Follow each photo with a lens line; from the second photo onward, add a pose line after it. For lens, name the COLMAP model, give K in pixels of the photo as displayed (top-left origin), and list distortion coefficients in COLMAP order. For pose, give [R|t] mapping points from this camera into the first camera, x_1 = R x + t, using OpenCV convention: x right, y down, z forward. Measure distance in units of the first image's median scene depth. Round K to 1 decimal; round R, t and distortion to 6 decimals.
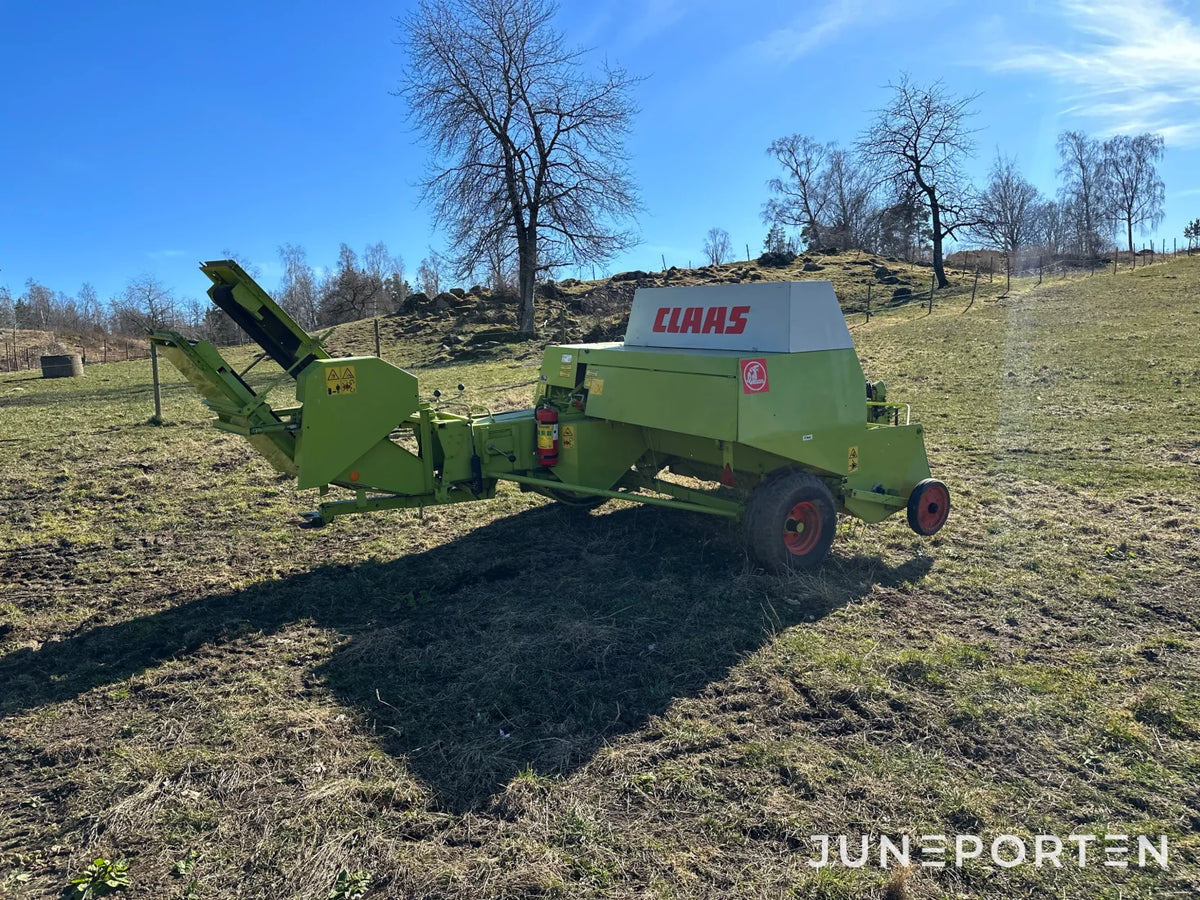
lens RADIAL K [[827.8, 0, 595.4], [0, 827.8, 447.2], [0, 0, 1]] dist [0.048063, -0.054543]
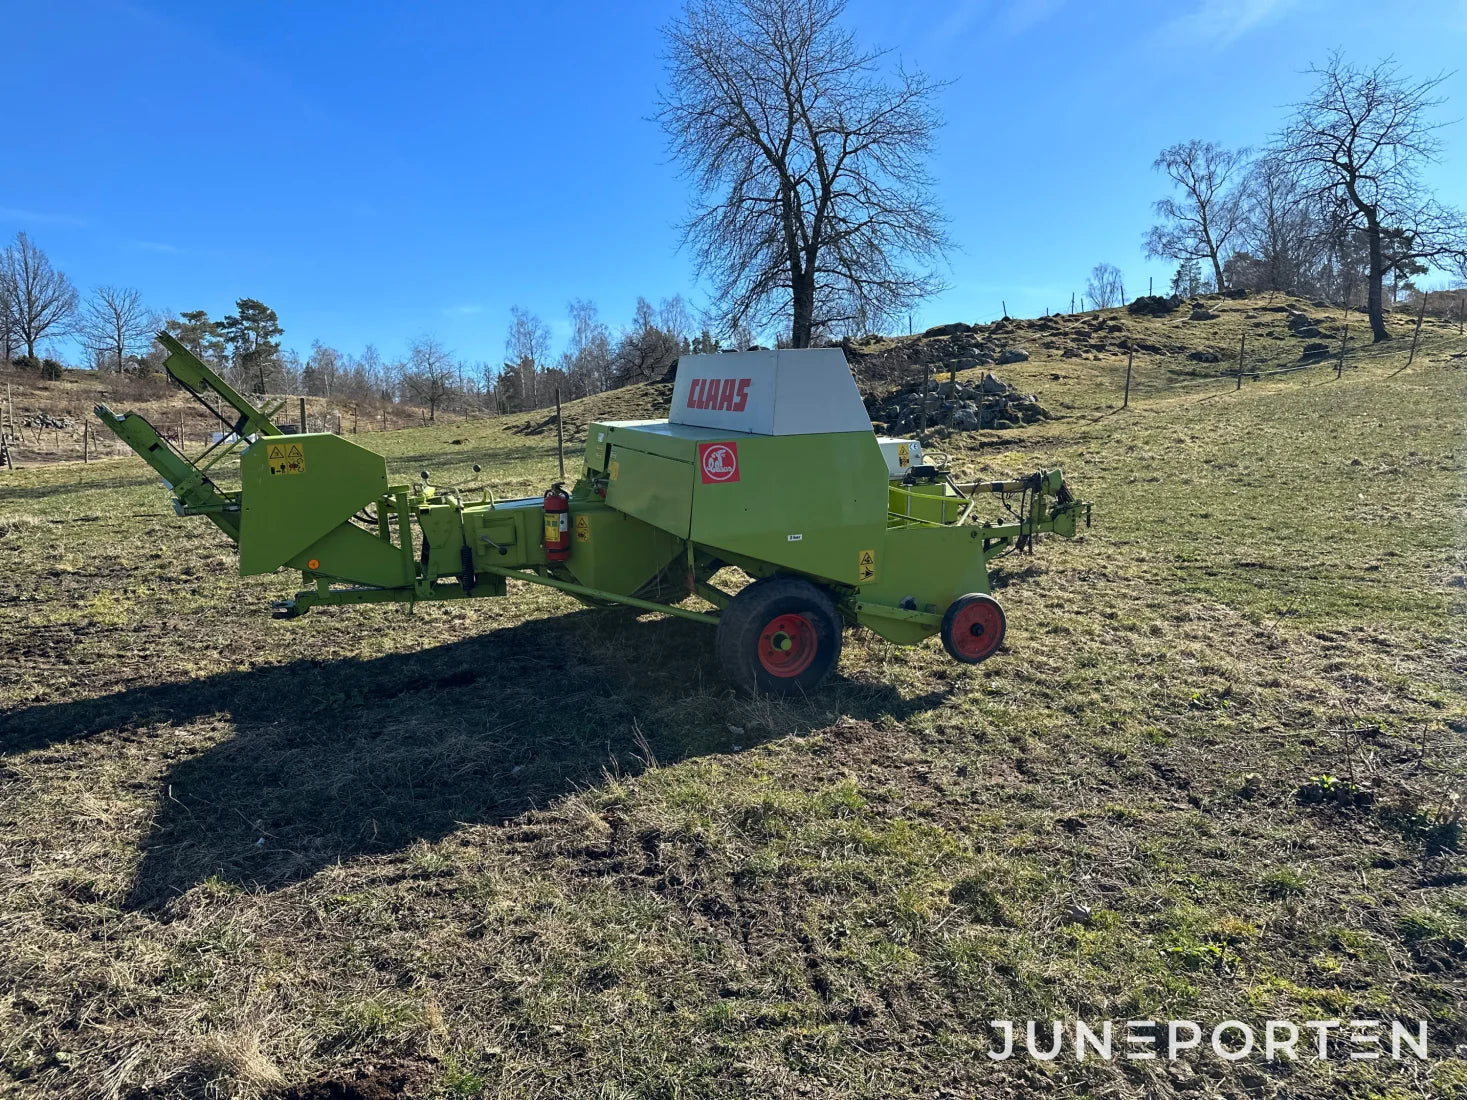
lens RADIAL K [[1012.1, 0, 727.7], [0, 1012.1, 555.5], [0, 0, 1]] dist [0.049063, -0.056198]
pose [[0.977448, 0.035021, -0.208252, 0.315917], [-0.032076, 0.999332, 0.017502, -0.007002], [0.208726, -0.010427, 0.977919, -0.004659]]
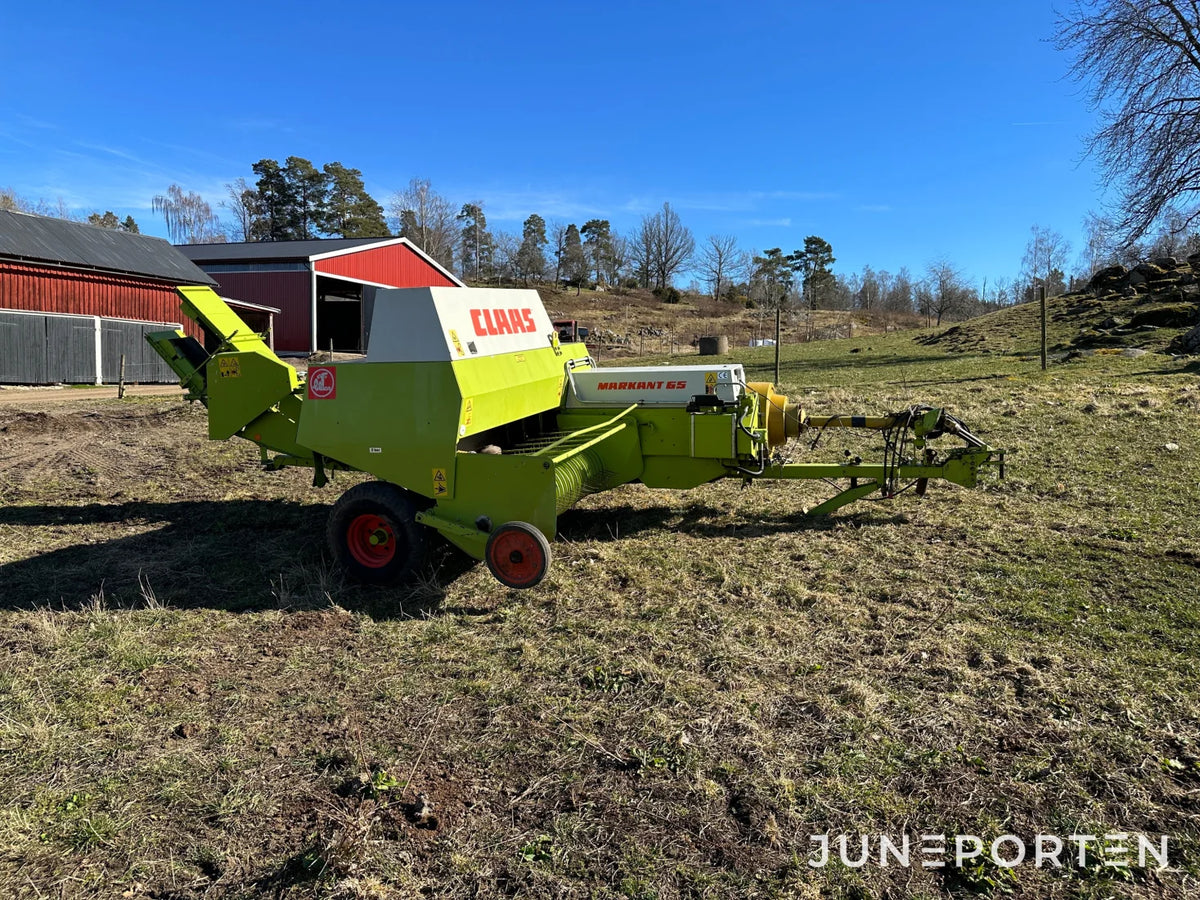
lens RADIAL K [[814.0, 0, 589.6], [0, 814.0, 466.3], [0, 0, 1]] dist [0.101364, -0.132502]
pose [[0.610127, 0.142491, -0.779386, 0.916801], [-0.104229, 0.989581, 0.099327, -0.090435], [0.785418, 0.020633, 0.618621, 0.471211]]
